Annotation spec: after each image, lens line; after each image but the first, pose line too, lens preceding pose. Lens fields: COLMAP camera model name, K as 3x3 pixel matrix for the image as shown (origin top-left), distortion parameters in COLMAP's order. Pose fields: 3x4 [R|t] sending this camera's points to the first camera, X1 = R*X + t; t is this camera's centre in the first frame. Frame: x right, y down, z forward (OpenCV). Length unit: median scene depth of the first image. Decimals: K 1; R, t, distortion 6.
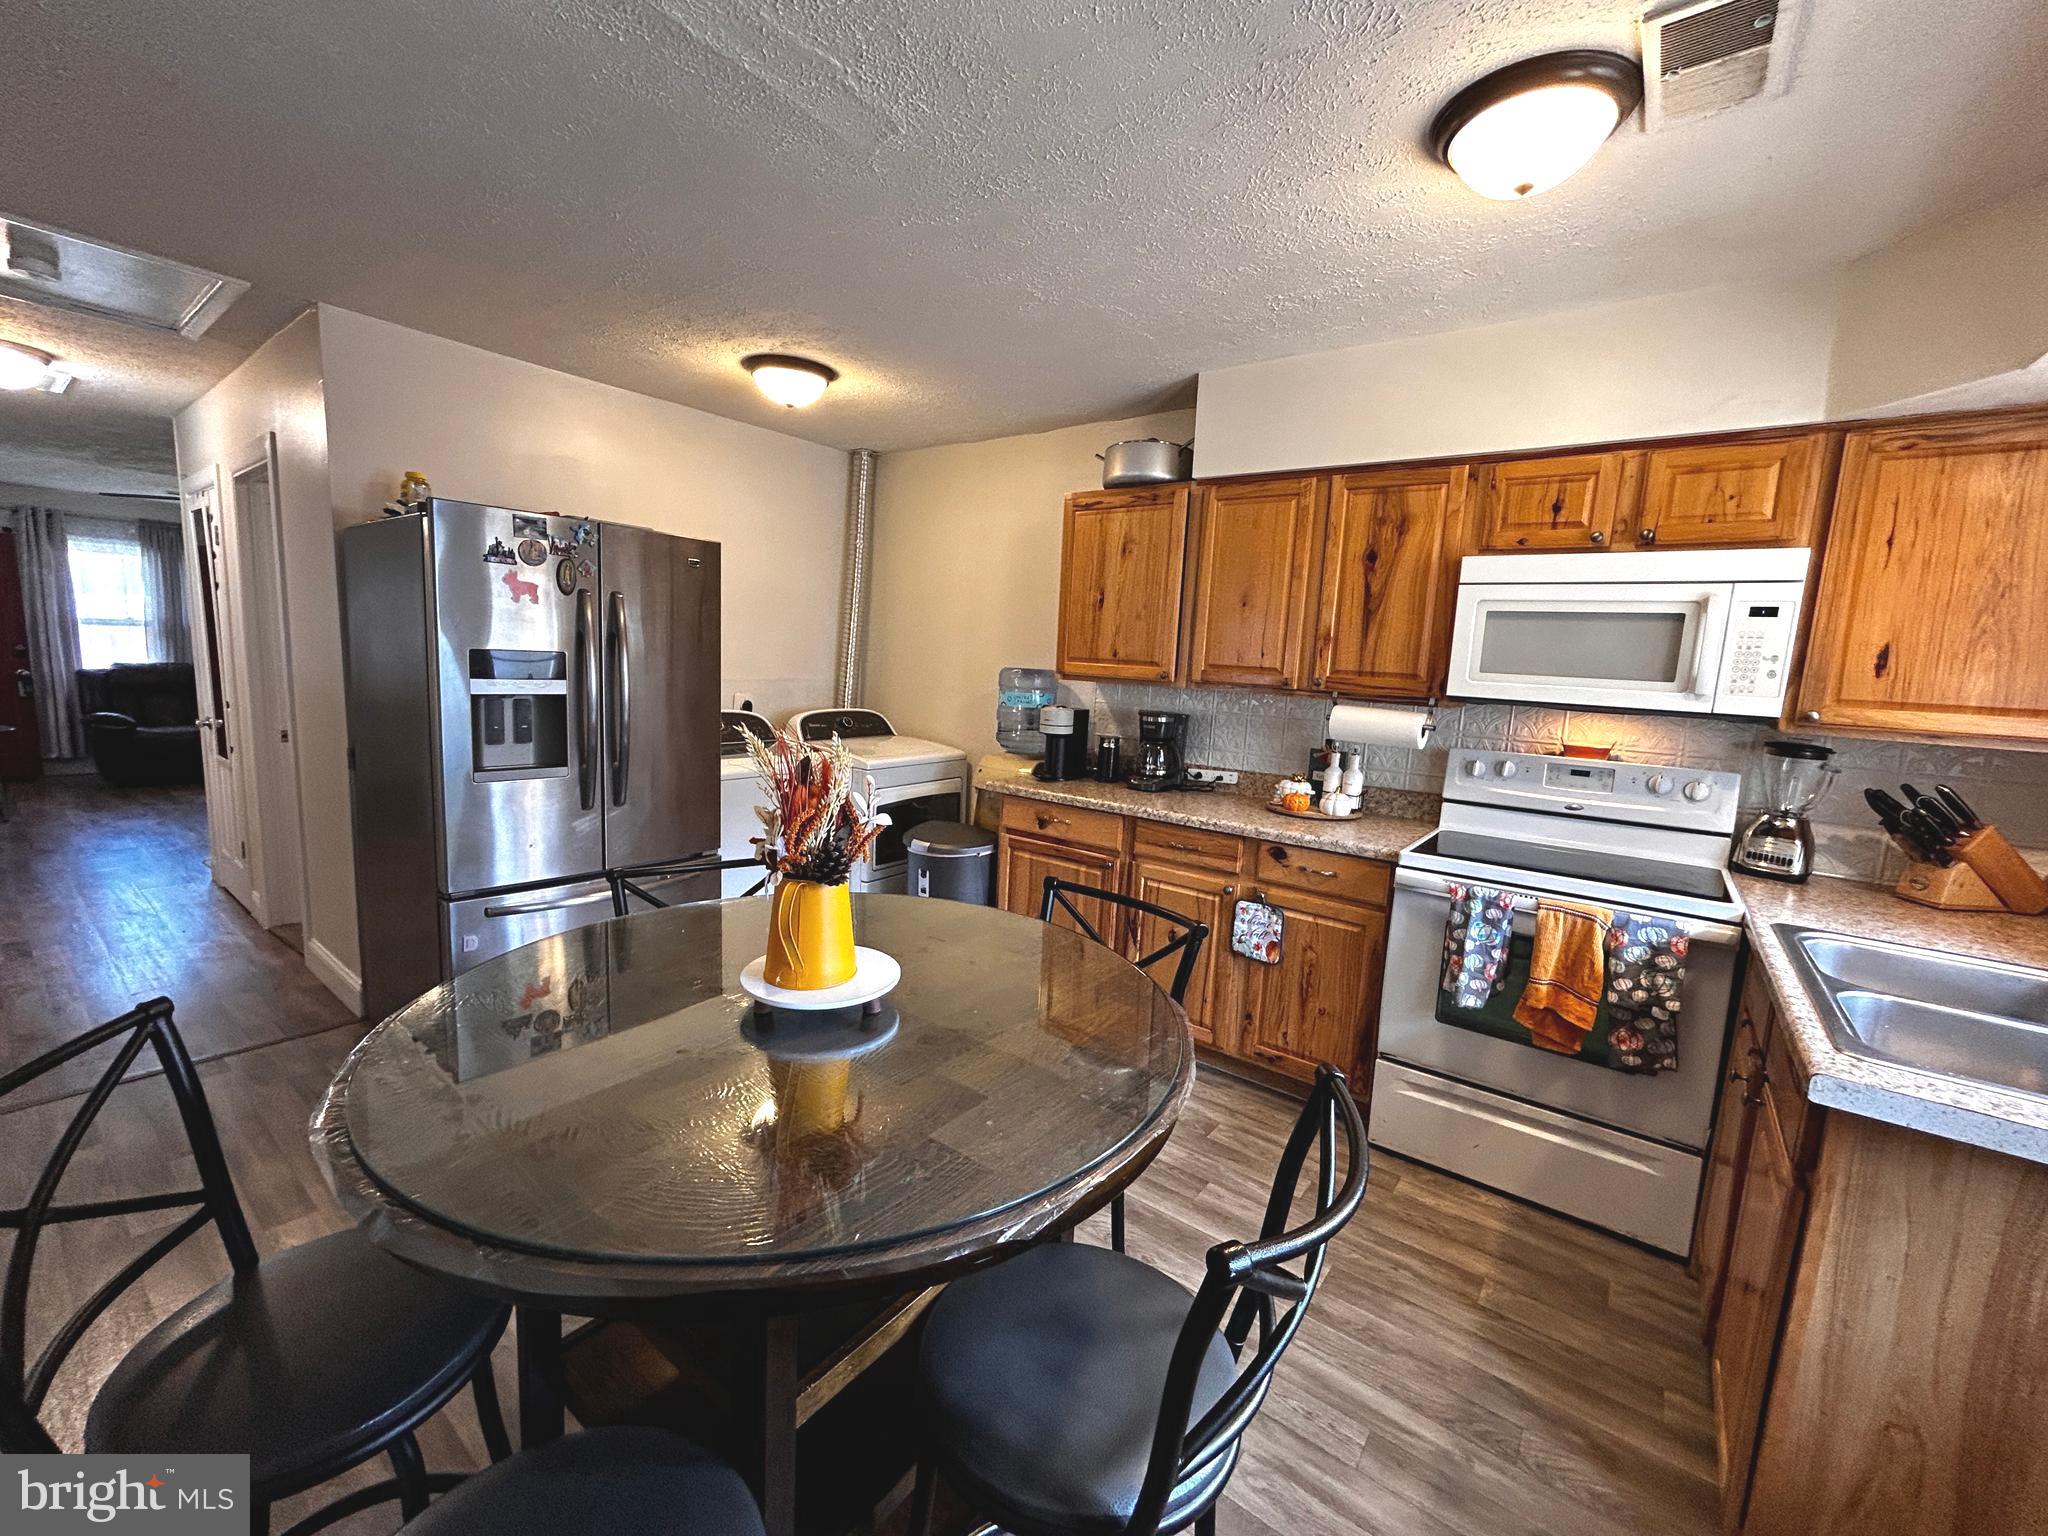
lens RADIAL K [[826.9, 0, 1024.0], [0, 826.9, 768.0], [0, 0, 1]] dist [0.008551, -0.002803]
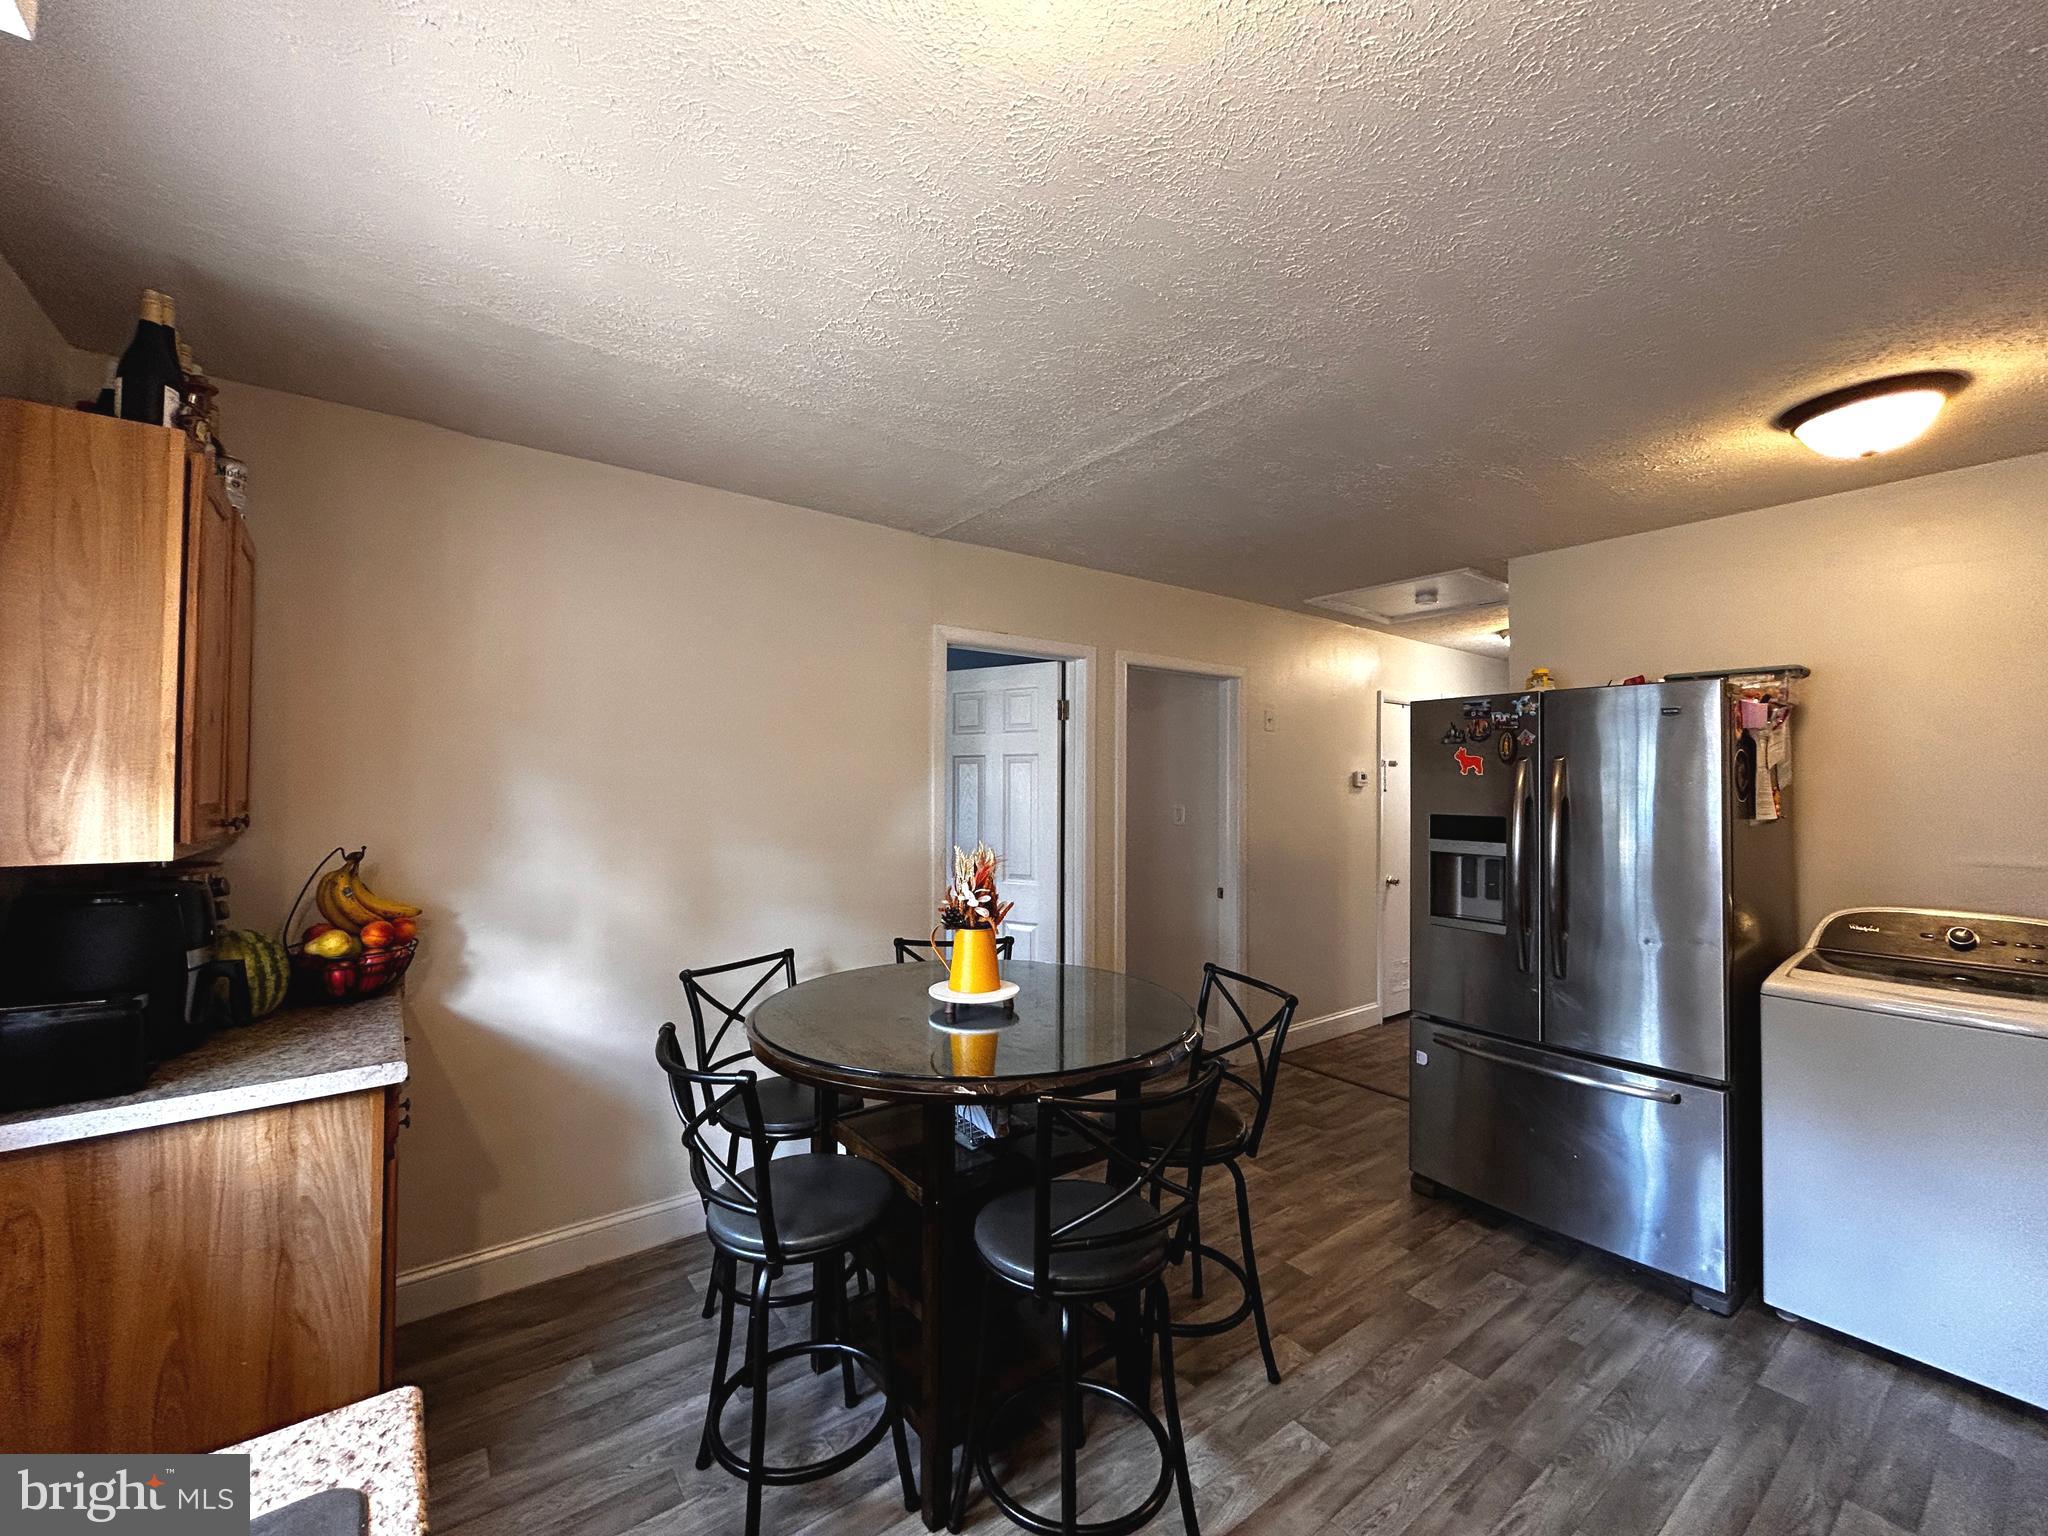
lens RADIAL K [[826.9, 0, 1024.0], [0, 826.9, 768.0], [0, 0, 1]] dist [0.008551, -0.002803]
pose [[-0.277186, -0.071490, -0.958153, 0.614358], [-0.149992, 0.988221, -0.030342, -0.071849], [0.949037, 0.135305, -0.284644, 0.652323]]
